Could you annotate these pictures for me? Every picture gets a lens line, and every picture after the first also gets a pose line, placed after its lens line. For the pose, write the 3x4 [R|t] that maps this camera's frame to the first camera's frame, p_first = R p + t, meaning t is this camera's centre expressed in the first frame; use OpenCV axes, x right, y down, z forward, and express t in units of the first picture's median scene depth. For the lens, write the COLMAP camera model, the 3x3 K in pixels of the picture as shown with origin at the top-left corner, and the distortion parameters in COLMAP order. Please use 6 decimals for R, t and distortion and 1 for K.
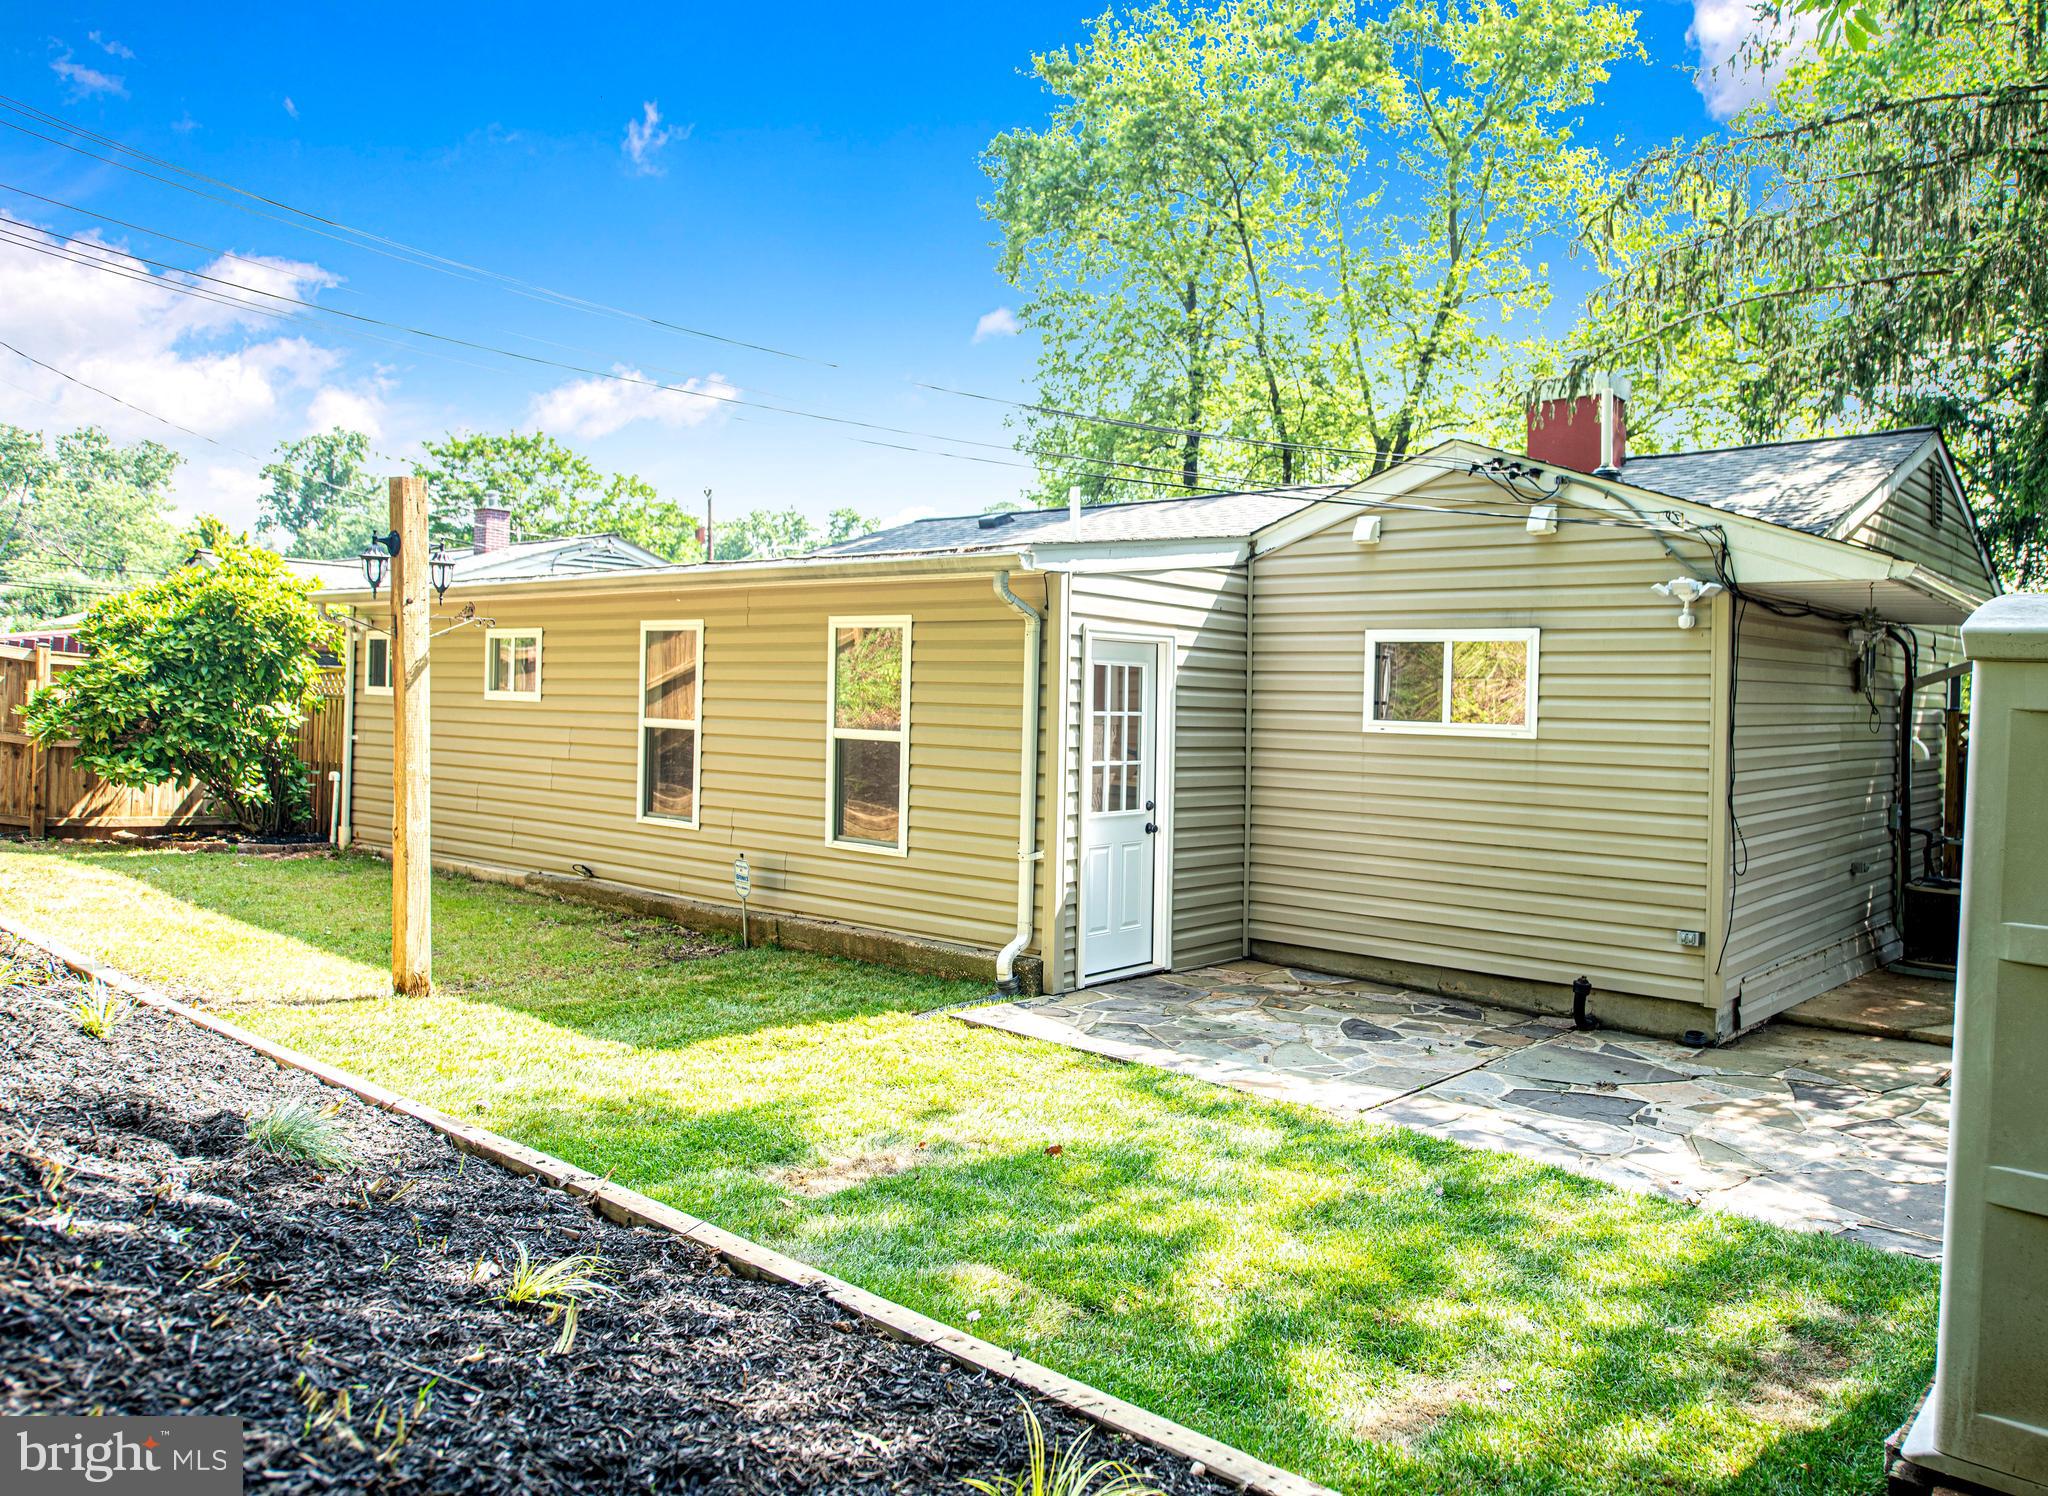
lens RADIAL K [[1498.5, 0, 1030.2], [0, 1498.5, 745.4], [0, 0, 1]] dist [0.020128, 0.003022]
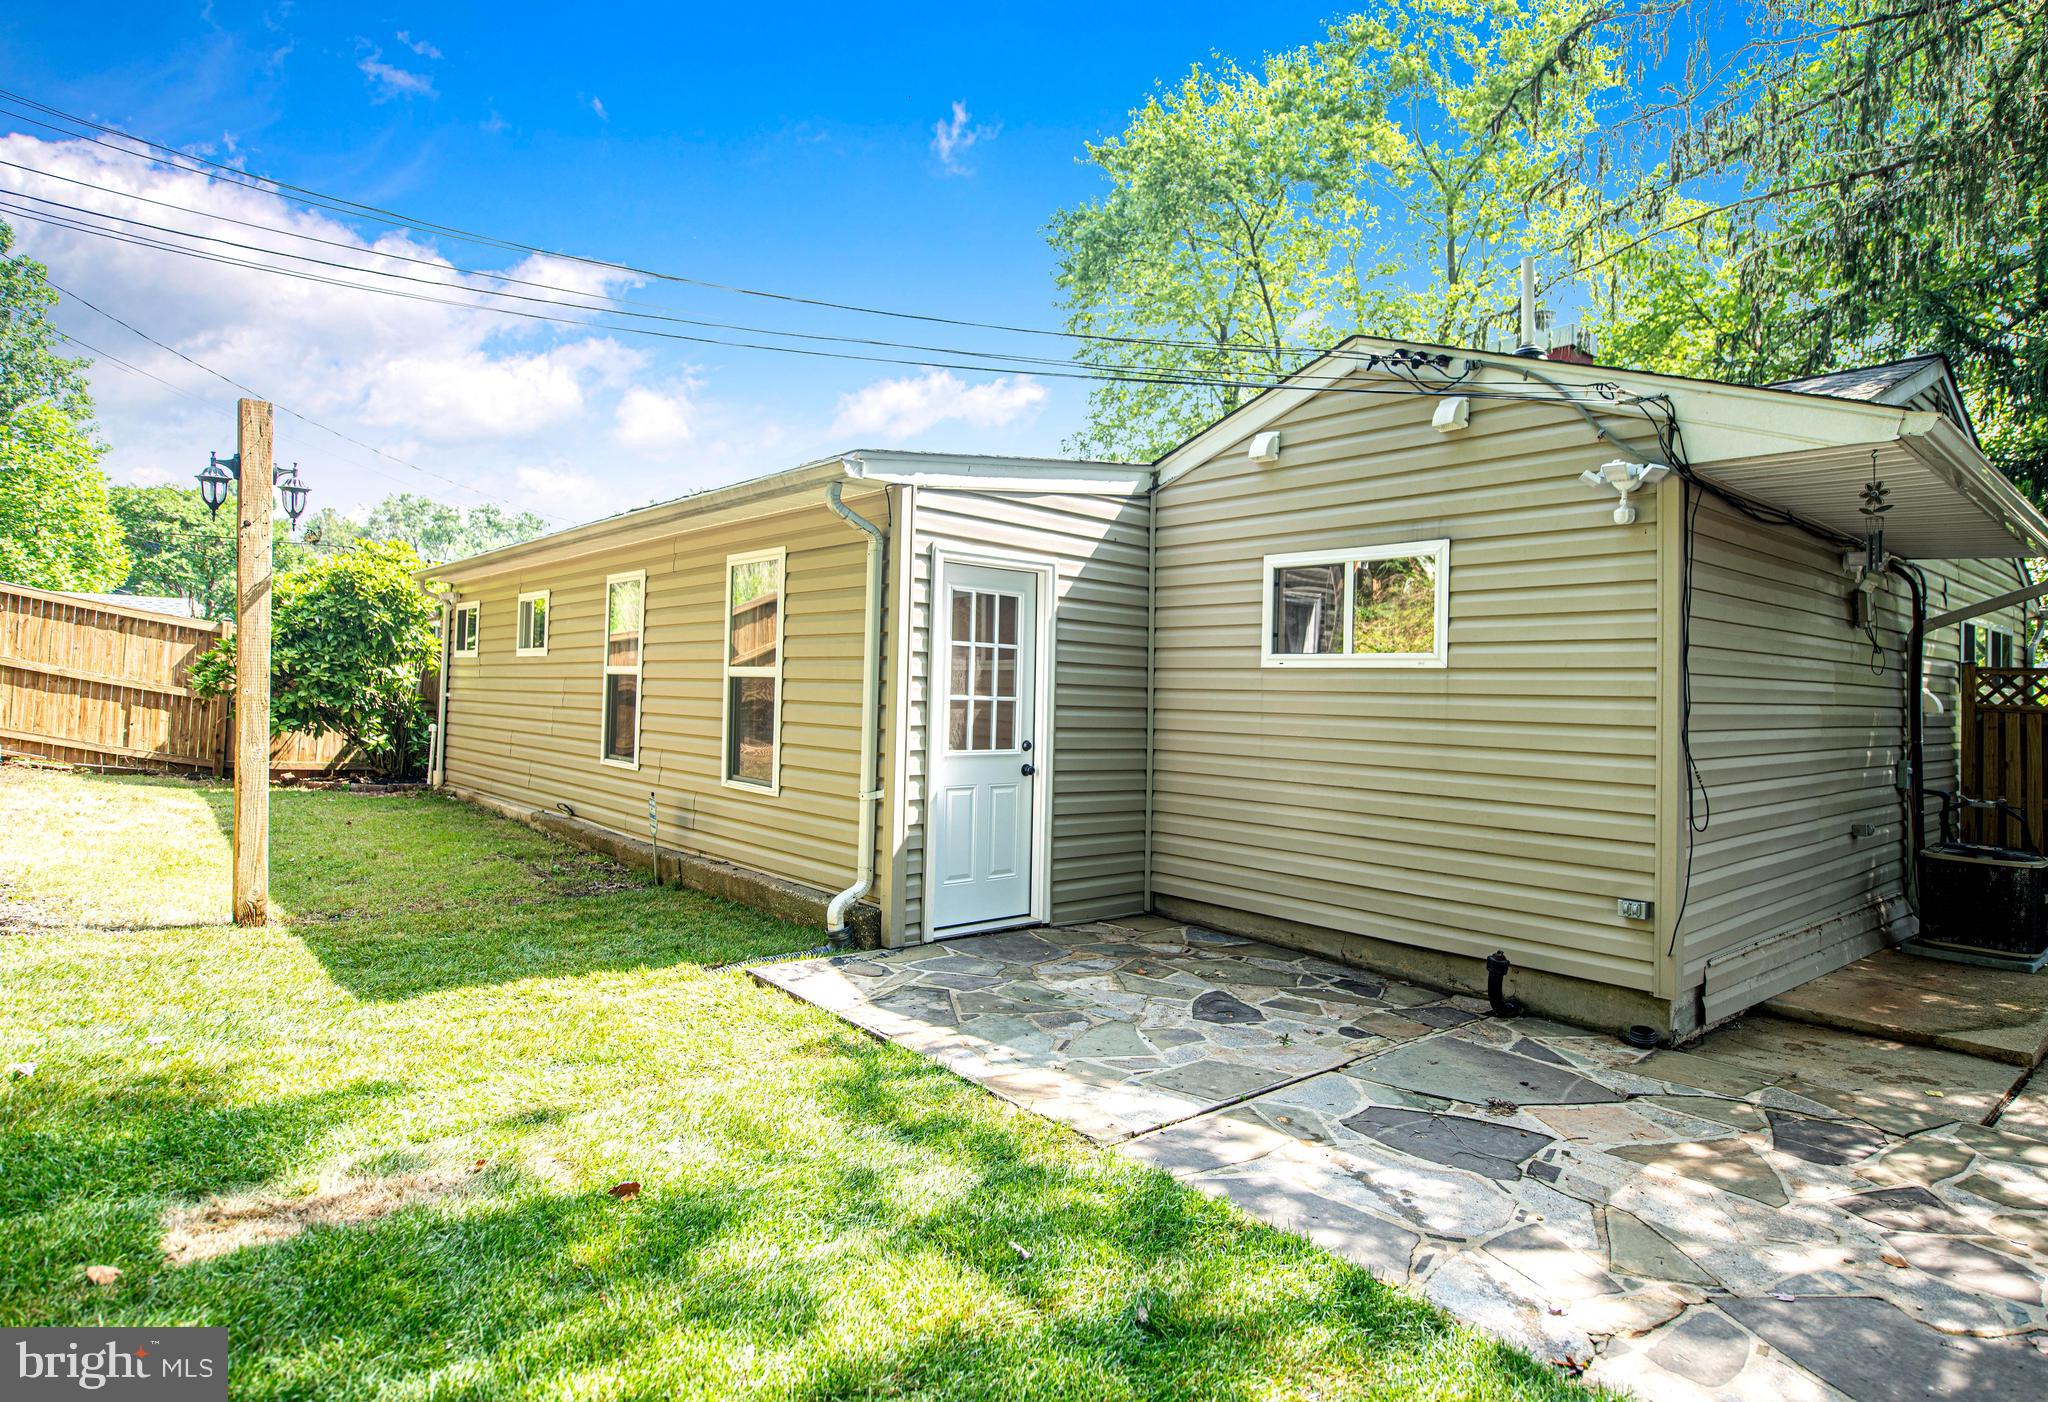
lens RADIAL K [[1106.3, 0, 1013.9], [0, 1106.3, 689.8], [0, 0, 1]] dist [0.007860, -0.001919]
pose [[0.989536, 0.004155, -0.144223, 0.174921], [-0.010303, 0.999068, -0.041907, 0.035243], [0.143915, 0.042955, 0.988657, 0.324230]]
